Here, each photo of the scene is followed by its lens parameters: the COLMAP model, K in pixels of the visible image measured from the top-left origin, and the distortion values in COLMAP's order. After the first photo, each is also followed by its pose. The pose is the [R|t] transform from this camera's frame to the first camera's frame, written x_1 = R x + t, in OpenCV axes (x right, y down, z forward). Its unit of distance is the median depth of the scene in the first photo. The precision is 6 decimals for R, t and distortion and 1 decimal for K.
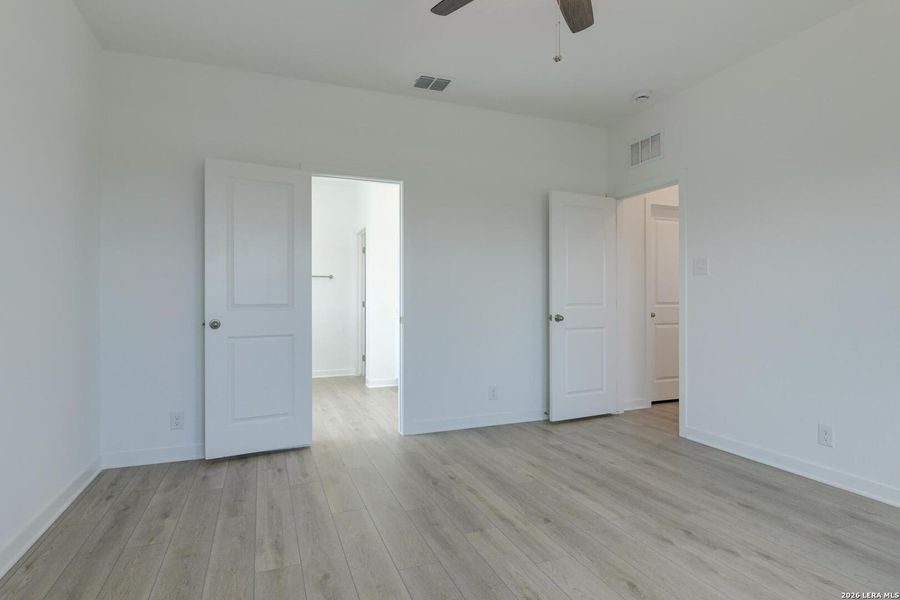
lens RADIAL K [[470.7, 0, 448.1], [0, 470.7, 298.8], [0, 0, 1]] dist [-0.000074, -0.002577]
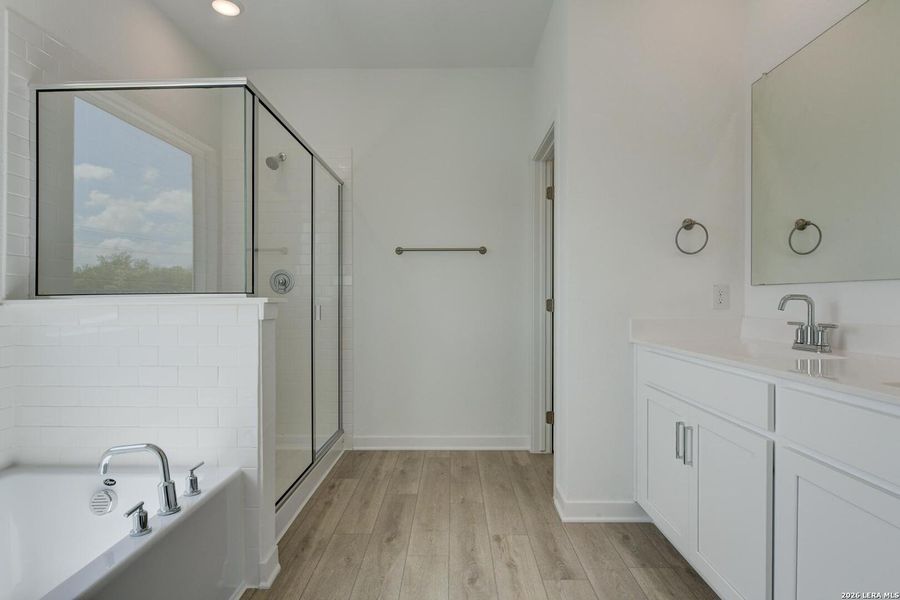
lens RADIAL K [[470.7, 0, 447.1], [0, 470.7, 302.2], [0, 0, 1]] dist [-0.000074, -0.002577]
pose [[0.920107, 0.001778, -0.391663, -0.088078], [0.000425, 0.999985, 0.005538, 0.005657], [0.391667, -0.005262, 0.920092, 0.524983]]
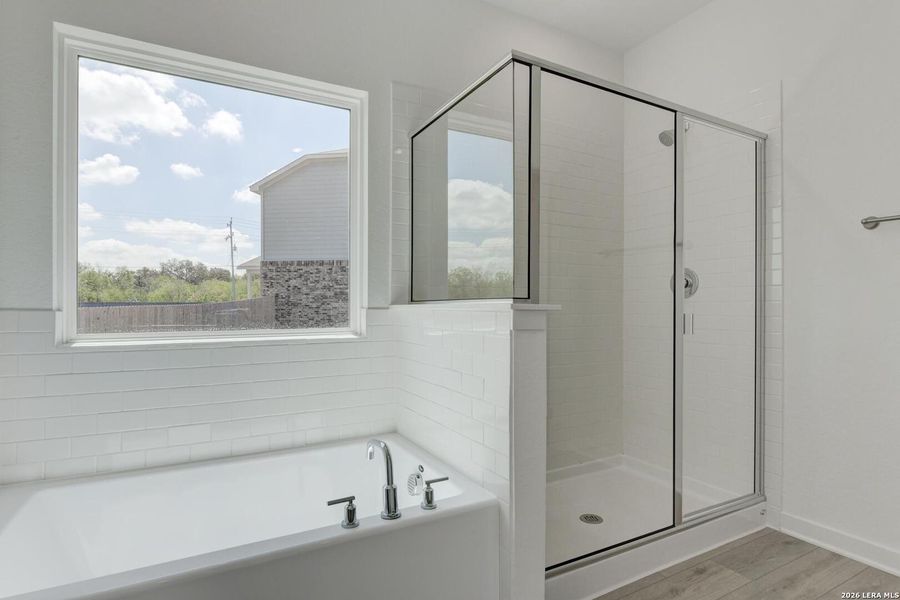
lens RADIAL K [[470.7, 0, 451.1], [0, 470.7, 304.4], [0, 0, 1]] dist [-0.000074, -0.002577]
pose [[0.113428, 0.000014, -0.993546, -0.071033], [-0.003870, 0.999992, -0.000428, 0.005335], [0.993539, 0.003893, 0.113428, 0.672118]]
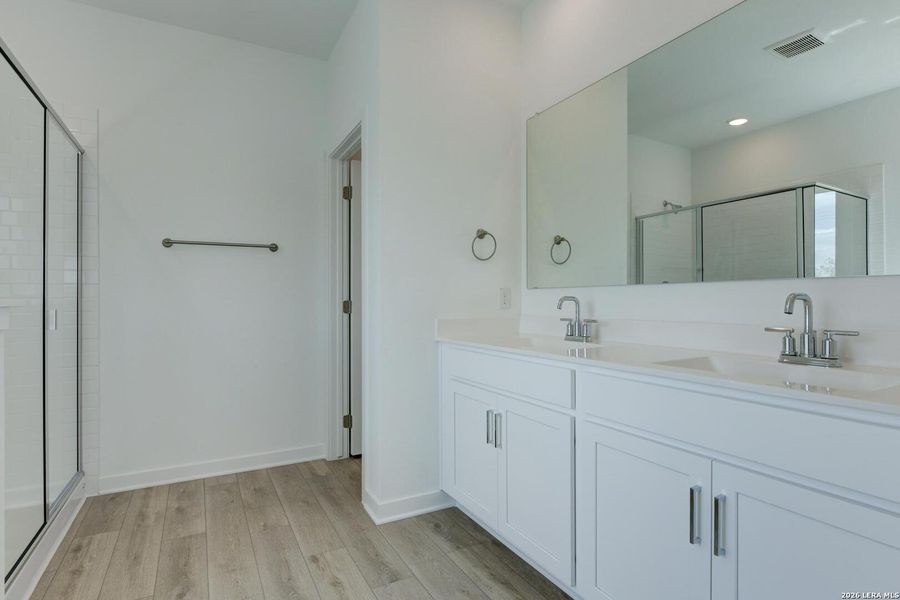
lens RADIAL K [[470.7, 0, 449.0], [0, 470.7, 299.4], [0, 0, 1]] dist [-0.000074, -0.002577]
pose [[0.994688, -0.003240, 0.102886, -0.126626], [0.003600, 0.999988, -0.003319, 0.005767], [-0.102874, 0.003672, 0.994688, 0.527707]]
